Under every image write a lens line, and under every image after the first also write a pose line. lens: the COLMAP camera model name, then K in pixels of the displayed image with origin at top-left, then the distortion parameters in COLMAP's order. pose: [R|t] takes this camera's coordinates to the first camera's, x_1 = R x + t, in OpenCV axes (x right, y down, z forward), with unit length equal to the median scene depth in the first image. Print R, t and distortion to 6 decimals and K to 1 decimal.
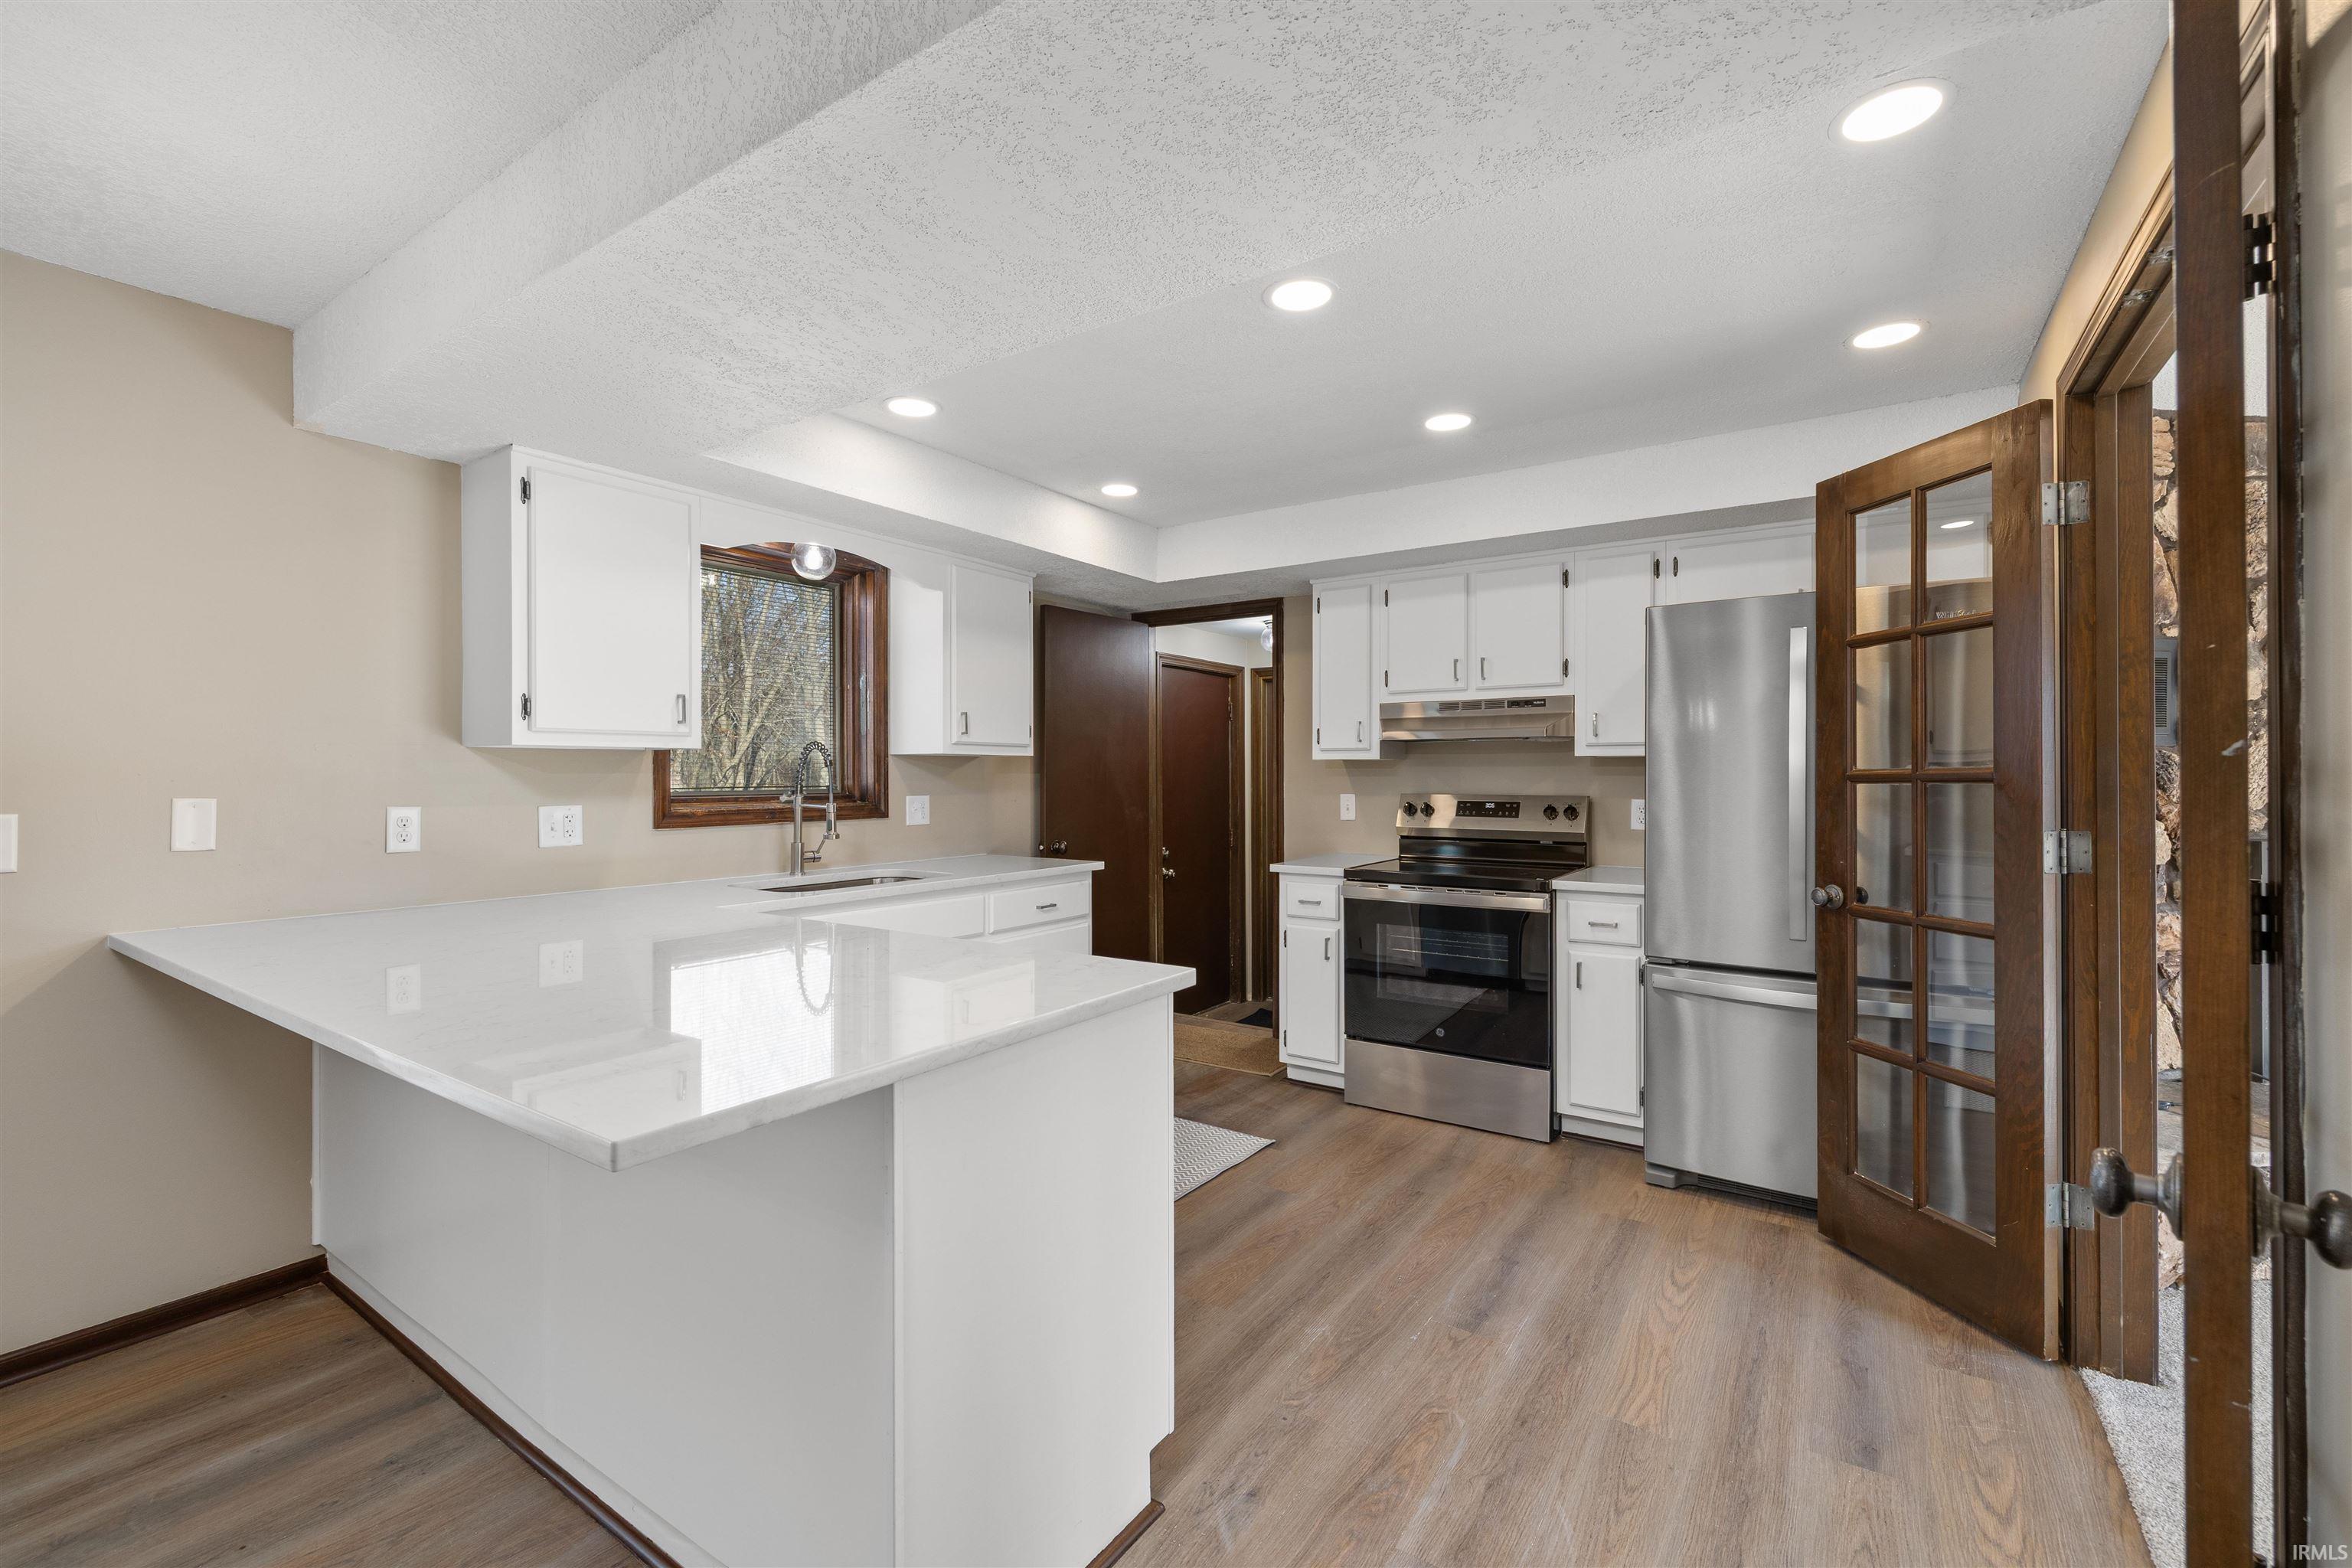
lens RADIAL K [[989.9, 0, 1163.7], [0, 989.9, 774.6], [0, 0, 1]] dist [0.000298, 0.000240]
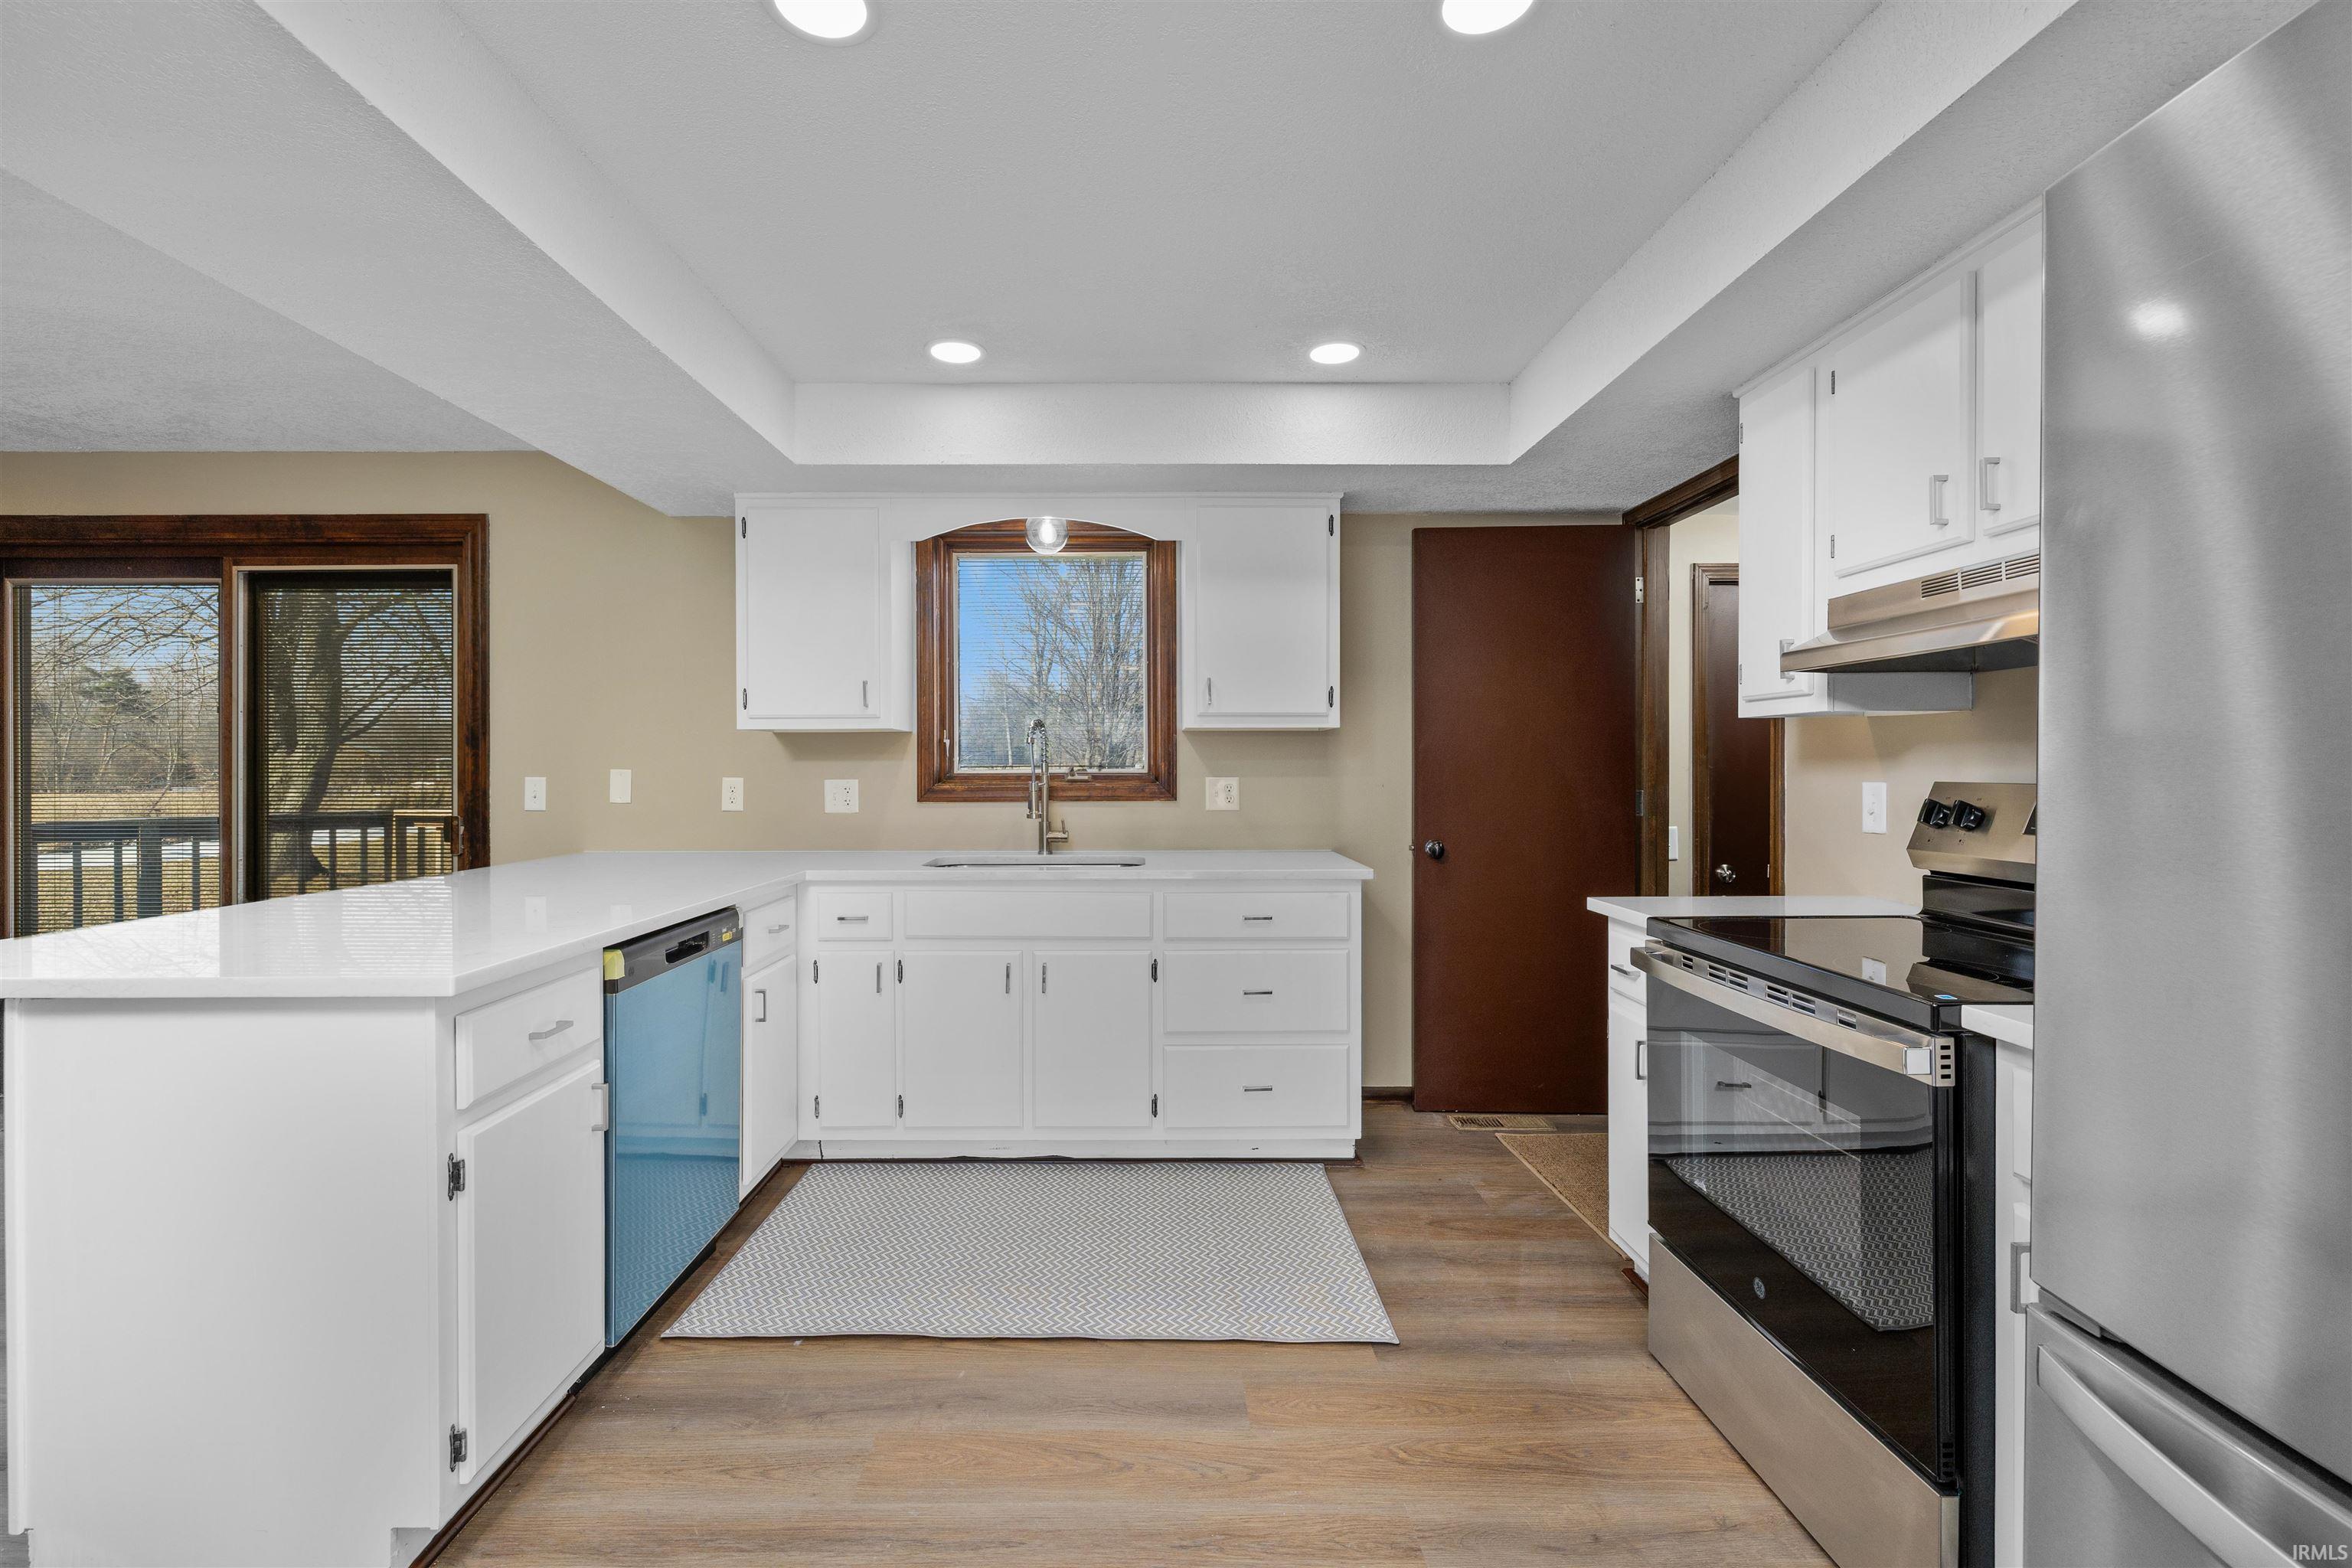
lens RADIAL K [[1005.0, 0, 1143.1], [0, 1005.0, 773.1], [0, 0, 1]] dist [-0.001219, -0.000466]
pose [[0.571052, 0.005105, -0.820898, 0.495996], [0.002338, 0.999966, 0.007846, 0.012086], [0.820911, -0.006399, 0.571021, 0.486113]]
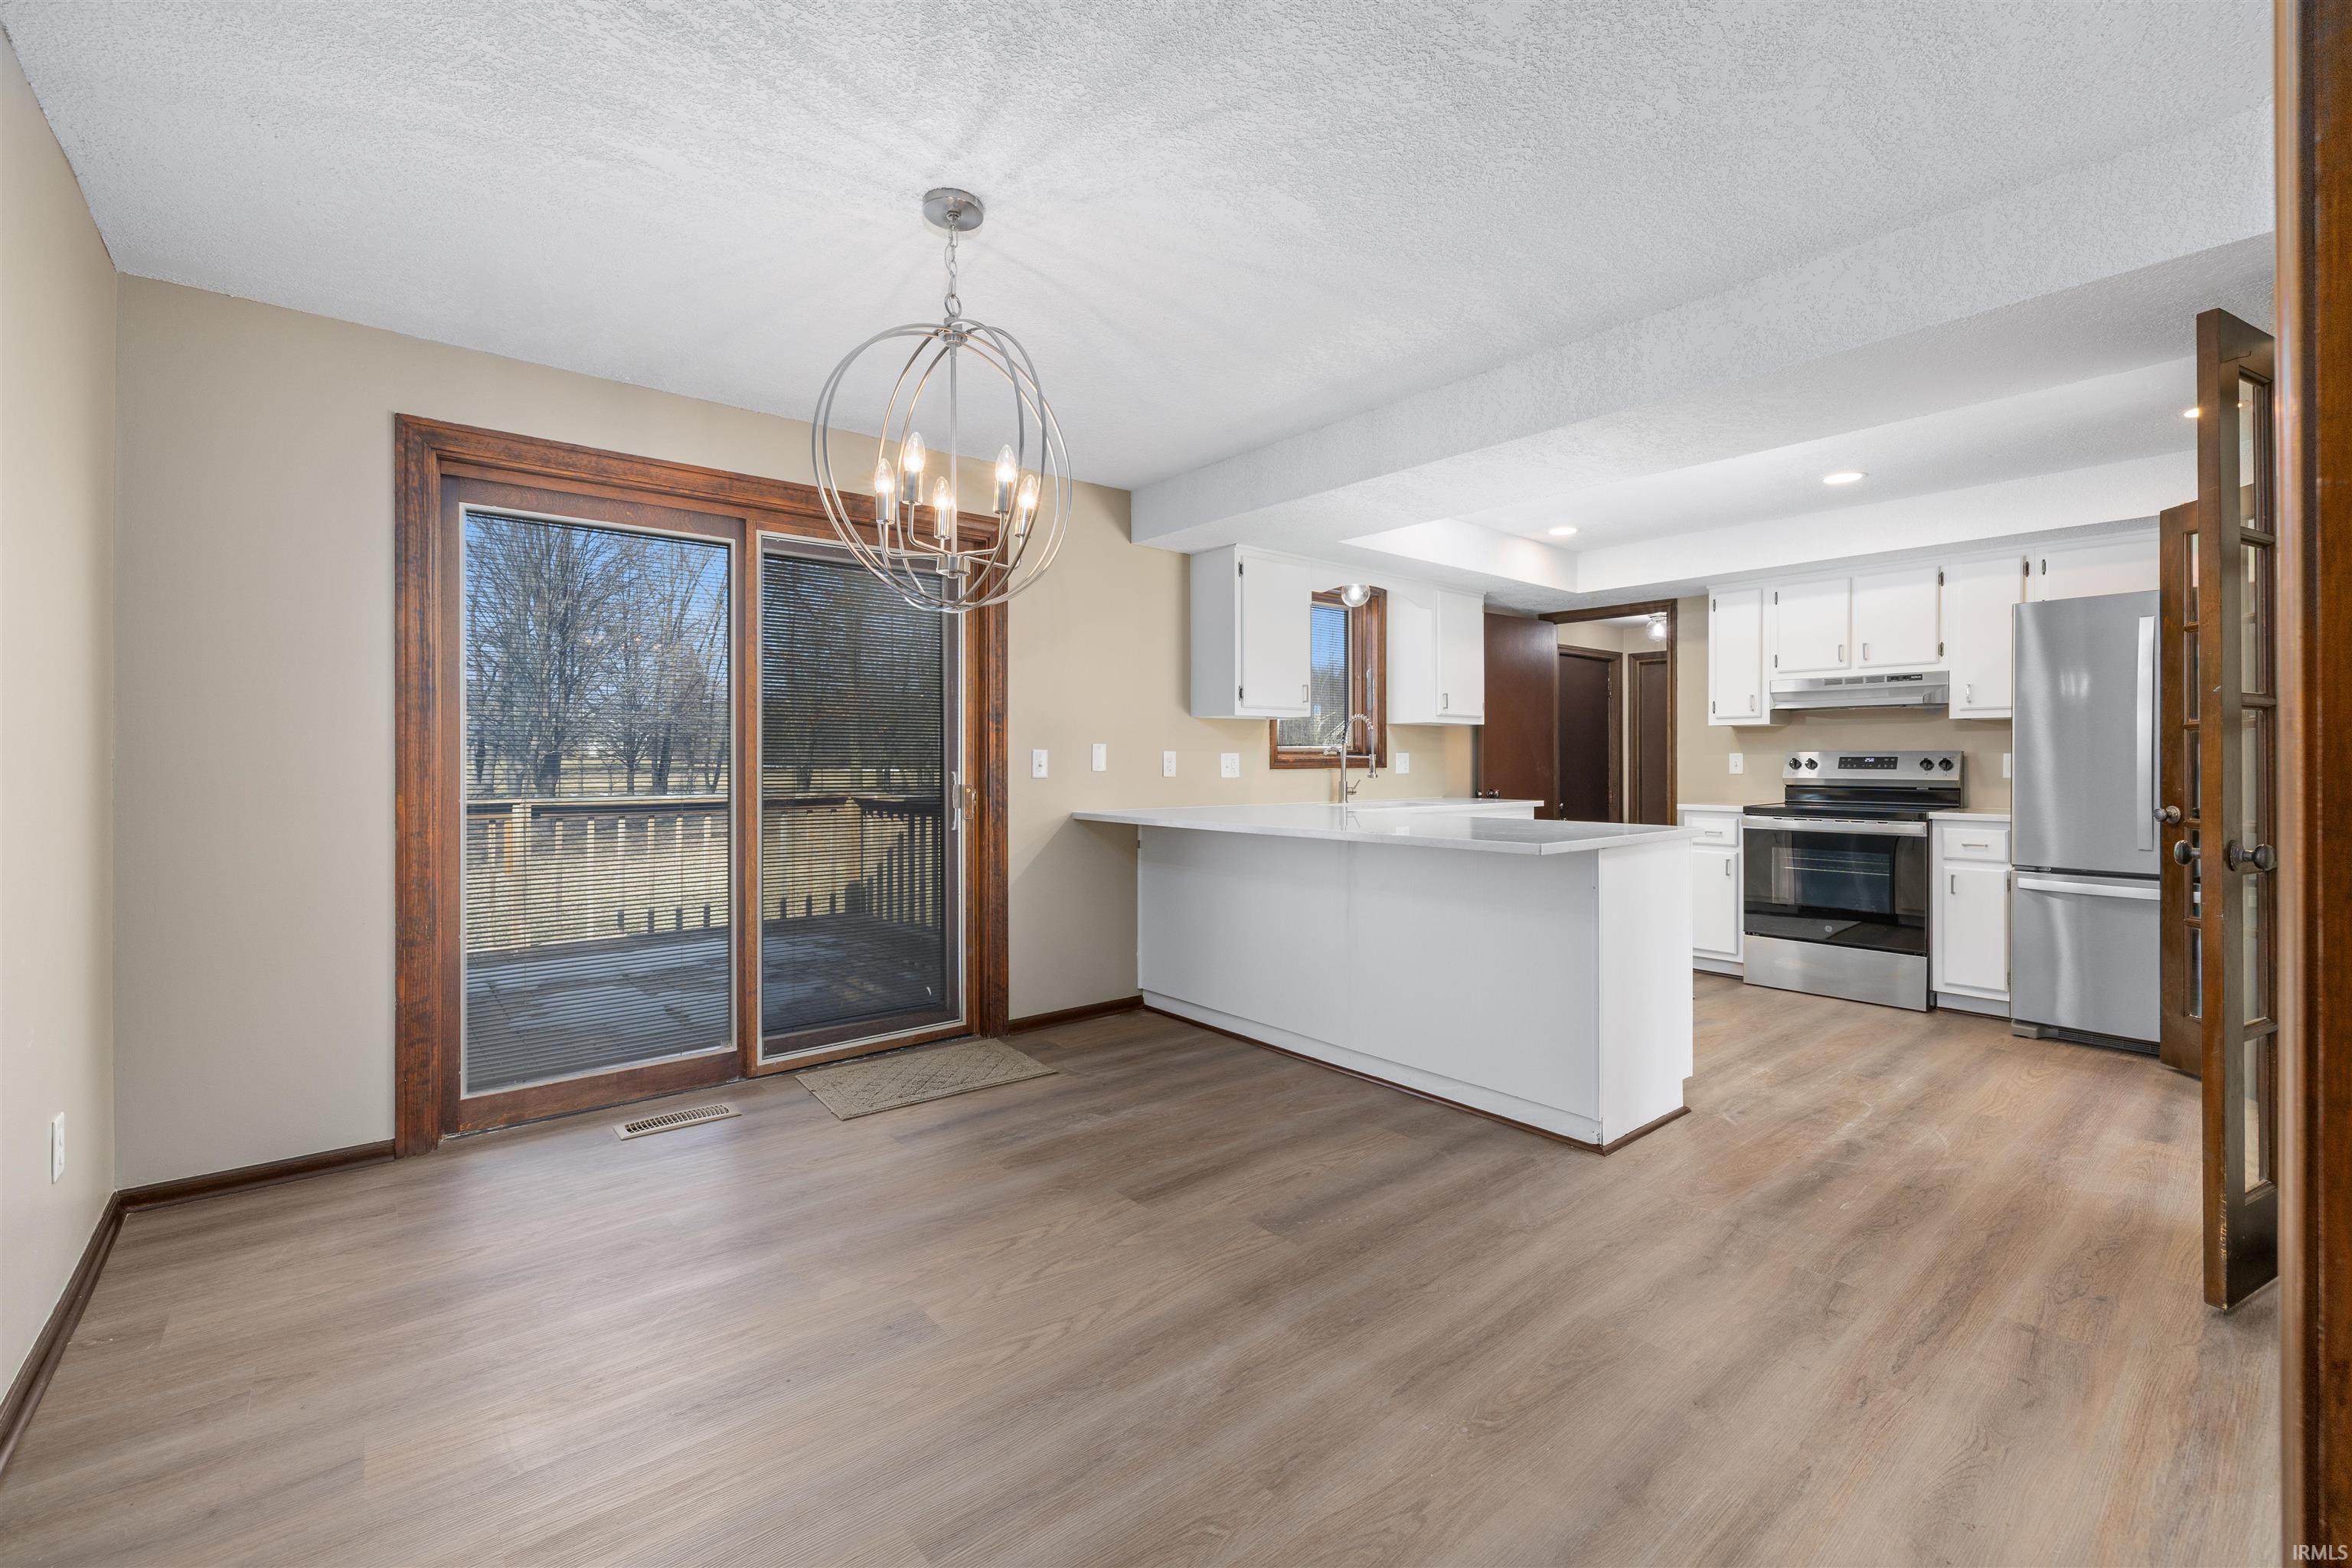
lens RADIAL K [[980.1, 0, 1171.0], [0, 980.1, 762.4], [0, 0, 1]] dist [0.001784, 0.000346]
pose [[0.961724, 0.000564, -0.274018, -0.204553], [0.000391, 0.999994, 0.003431, 0.033415], [0.274018, -0.003407, 0.961718, -0.495093]]
